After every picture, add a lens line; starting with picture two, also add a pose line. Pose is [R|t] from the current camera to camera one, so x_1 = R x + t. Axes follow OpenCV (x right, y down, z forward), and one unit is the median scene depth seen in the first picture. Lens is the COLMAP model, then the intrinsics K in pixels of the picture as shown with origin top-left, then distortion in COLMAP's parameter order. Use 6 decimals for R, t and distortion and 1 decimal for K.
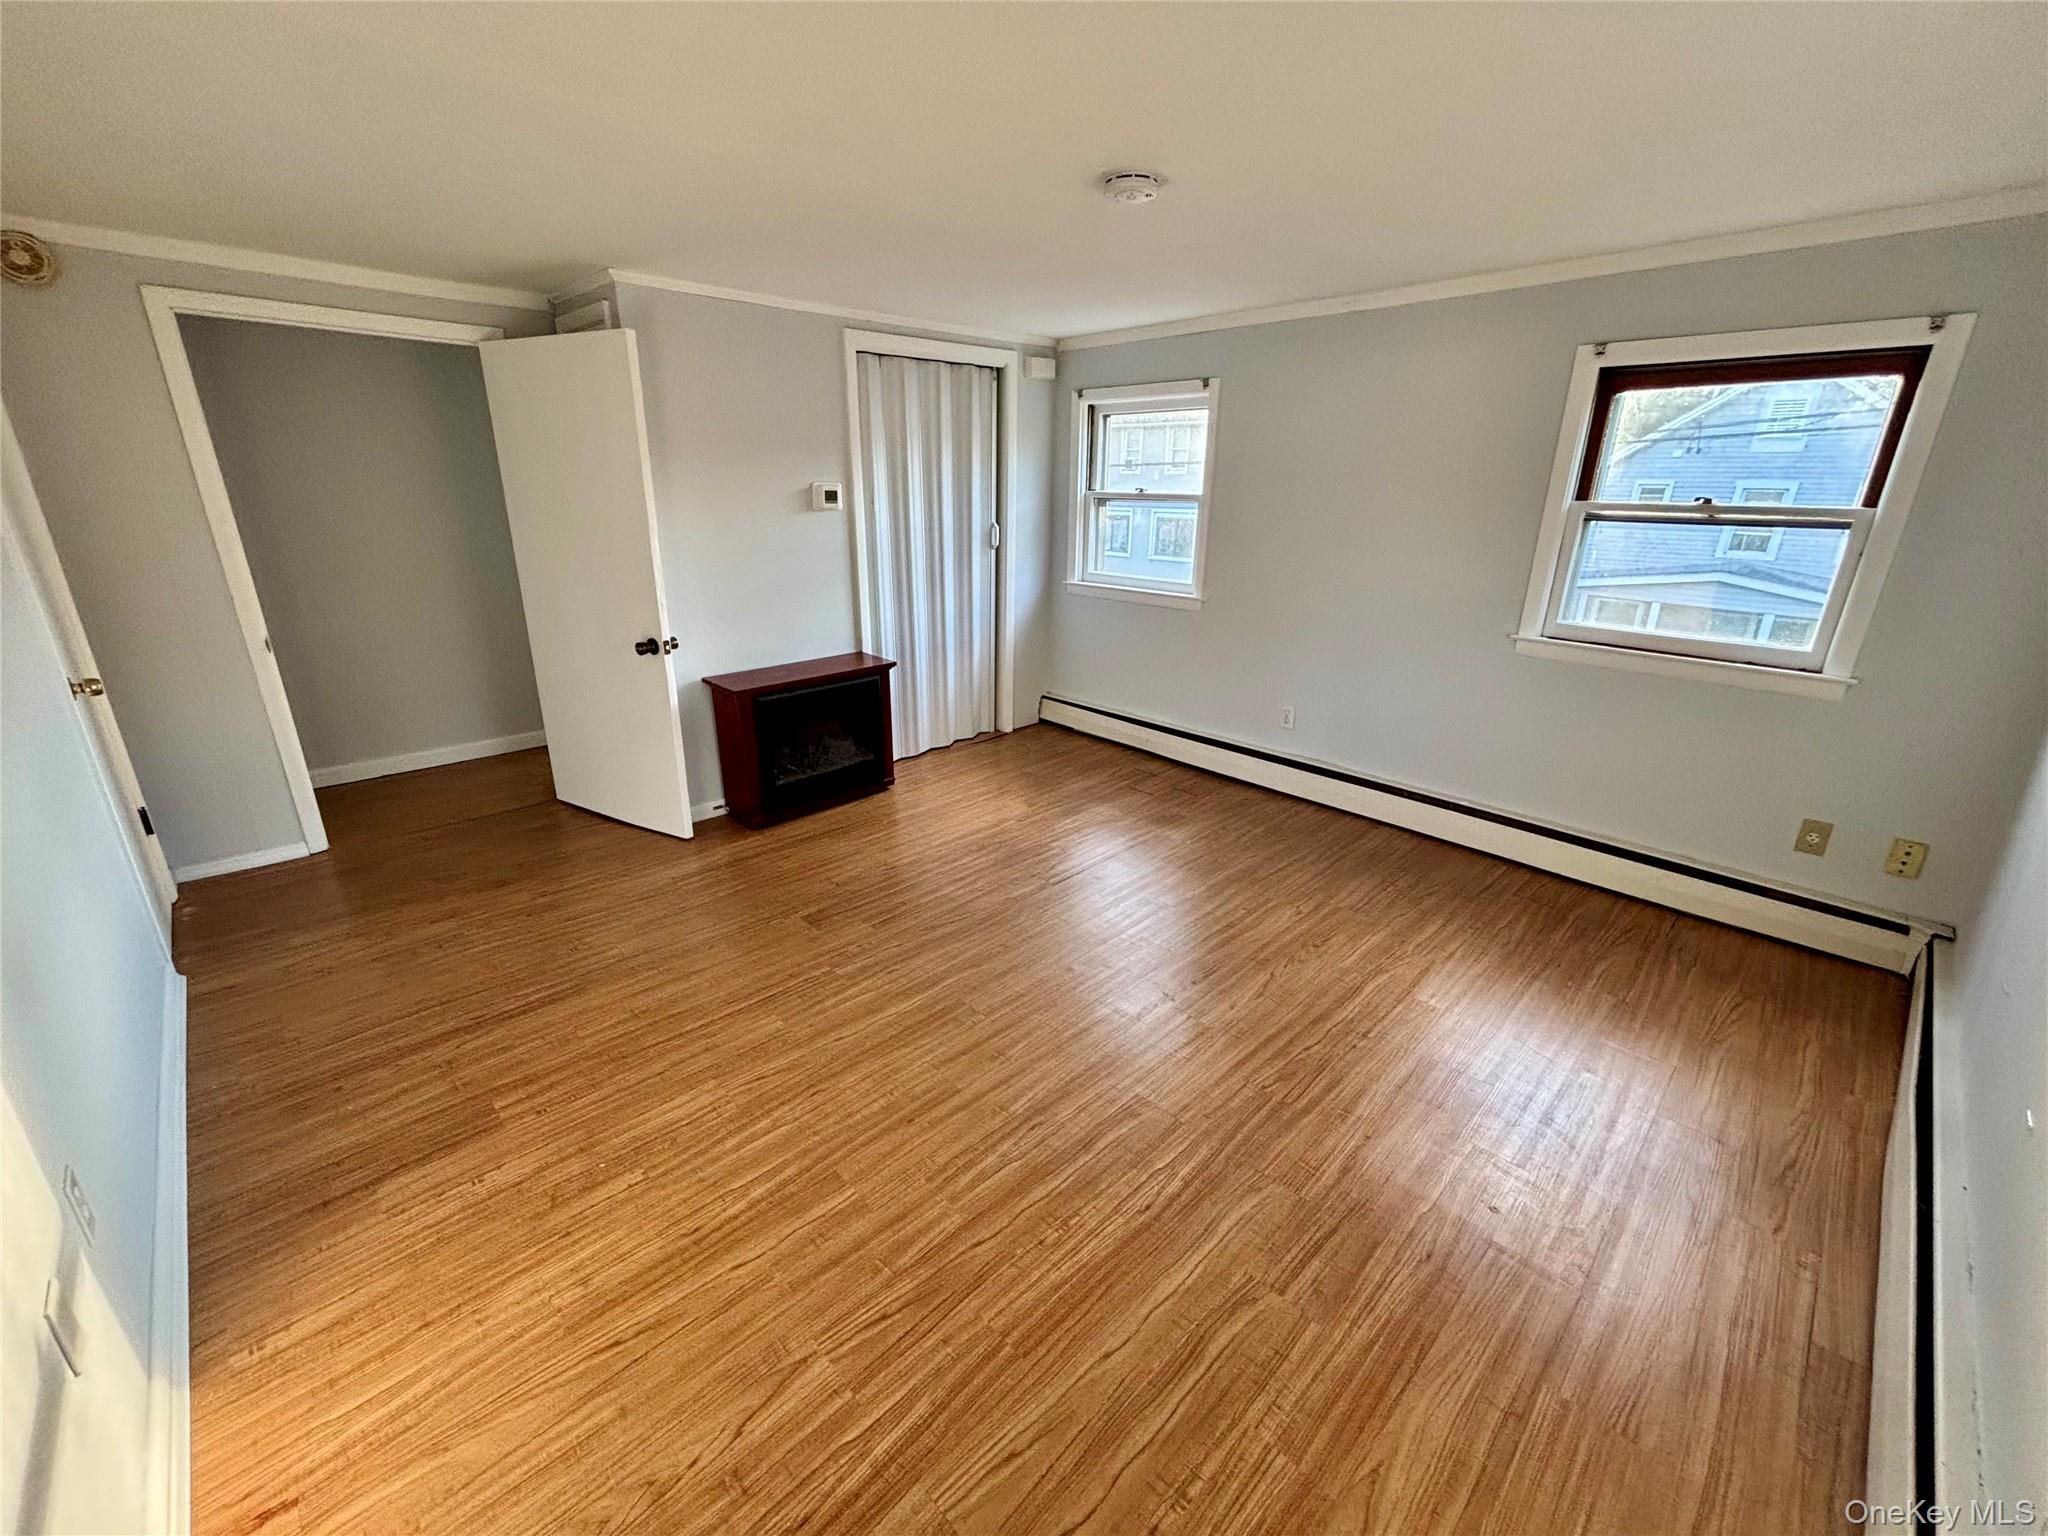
lens RADIAL K [[823.4, 0, 1023.4], [0, 823.4, 763.6], [0, 0, 1]] dist [0.002947, 0.000671]
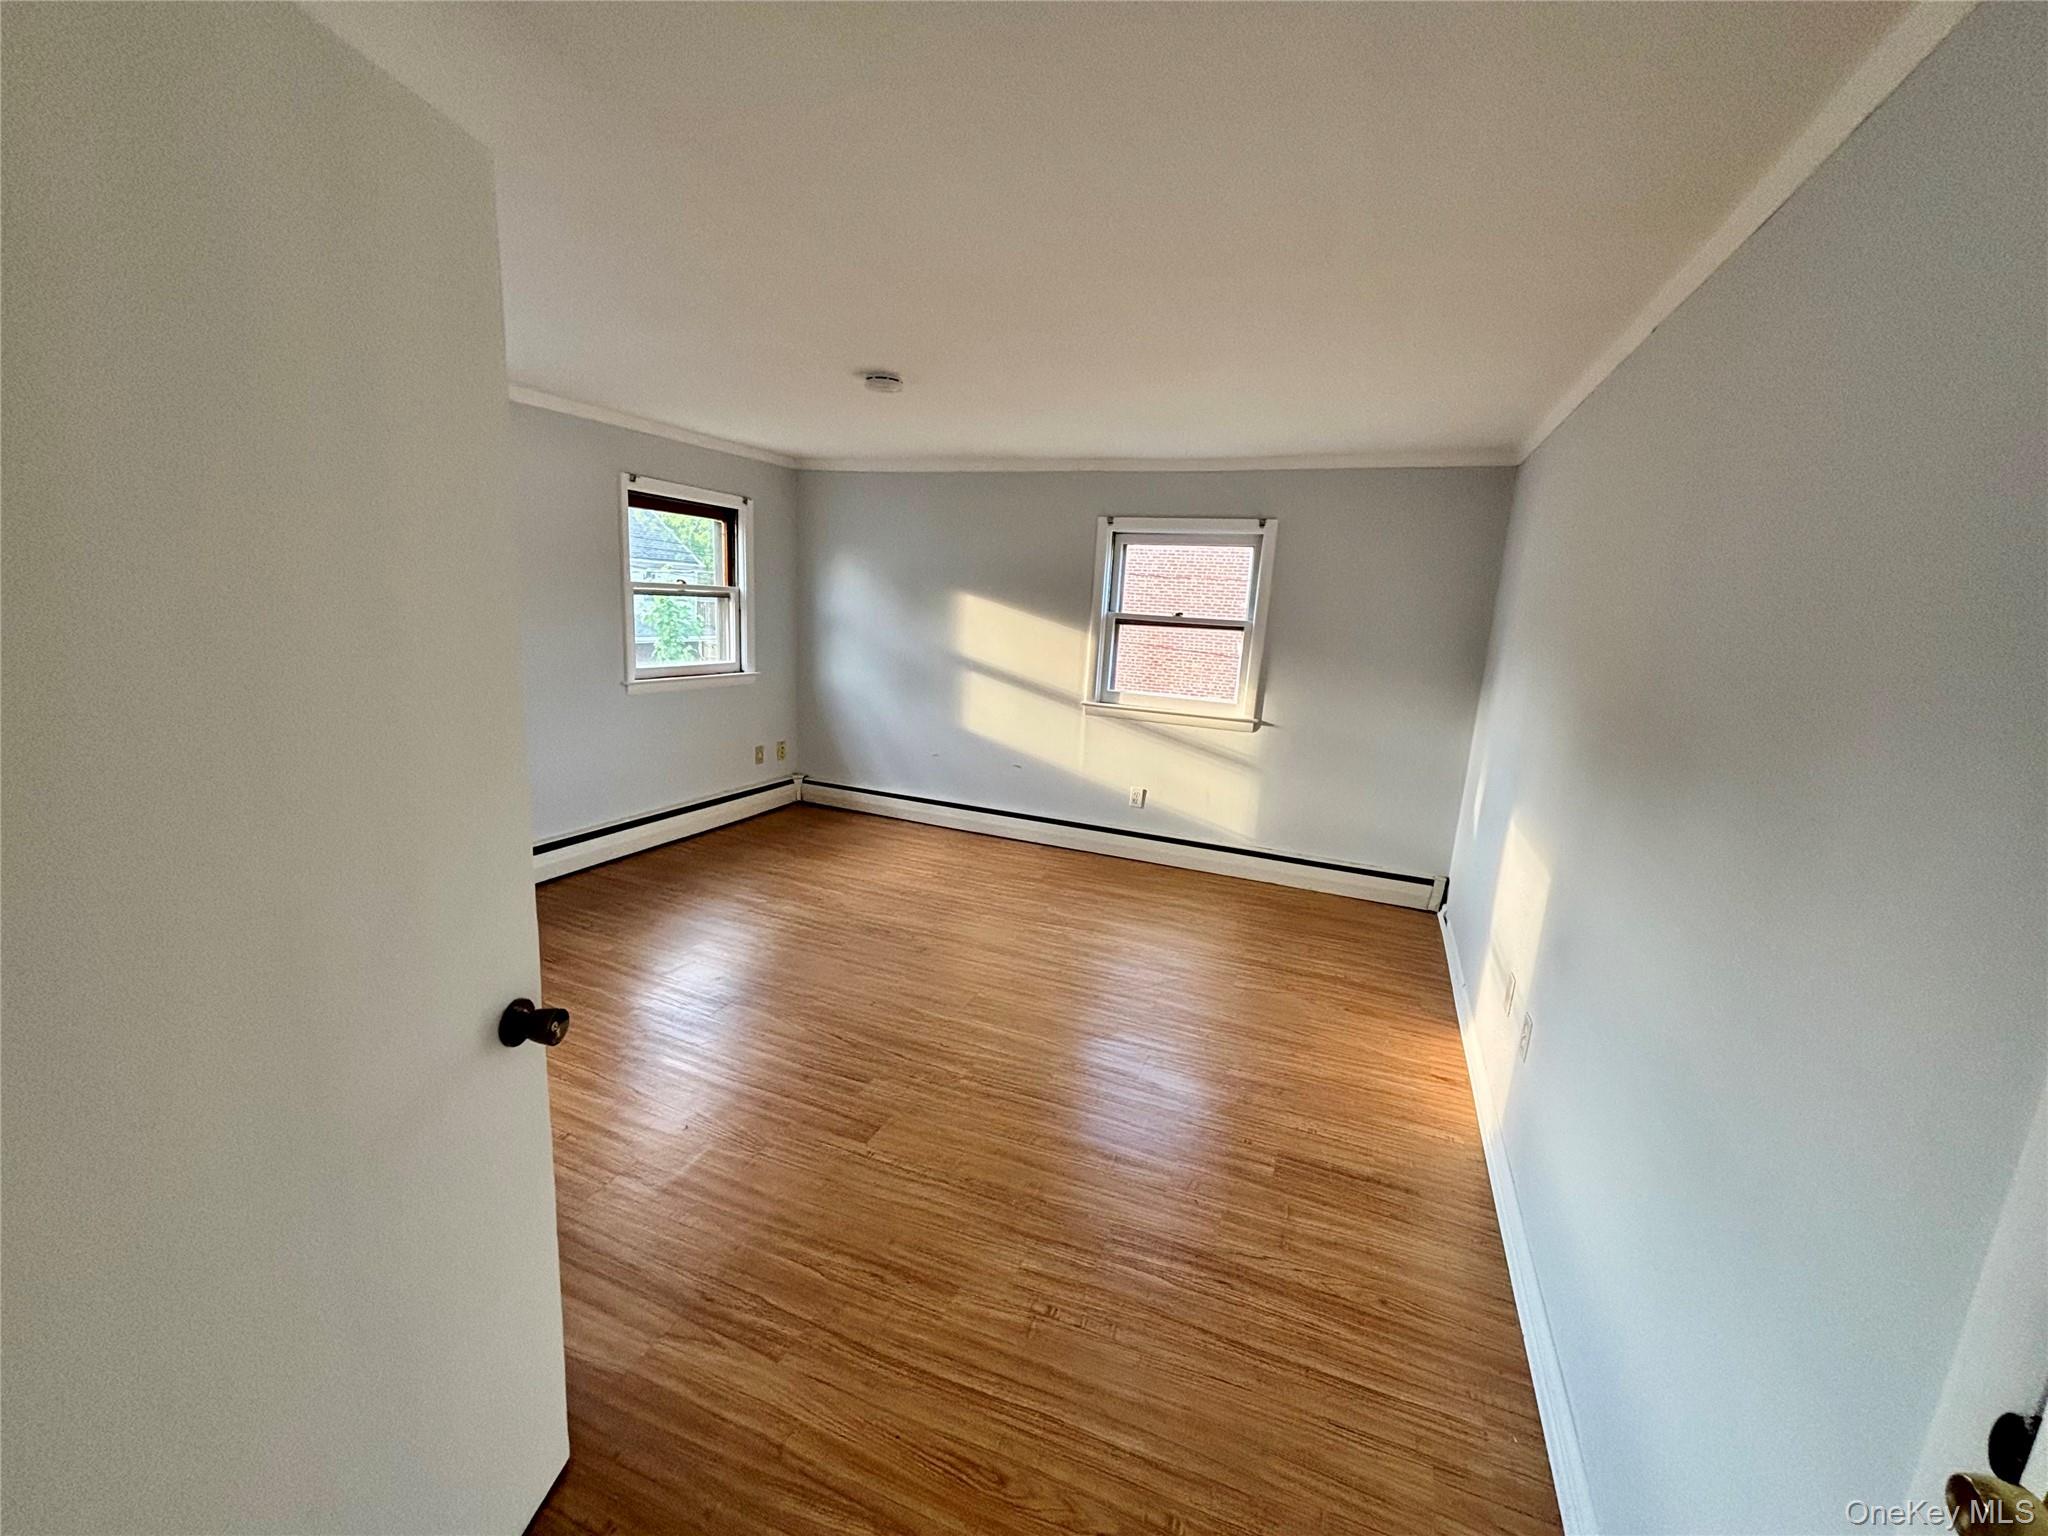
lens RADIAL K [[823.4, 0, 1023.4], [0, 823.4, 763.6], [0, 0, 1]] dist [0.002947, 0.000671]
pose [[-0.397085, -0.215003, 0.892243, -1.041571], [0.240291, 0.913906, 0.327162, -0.386197], [-0.885767, 0.344309, -0.311236, 1.104724]]
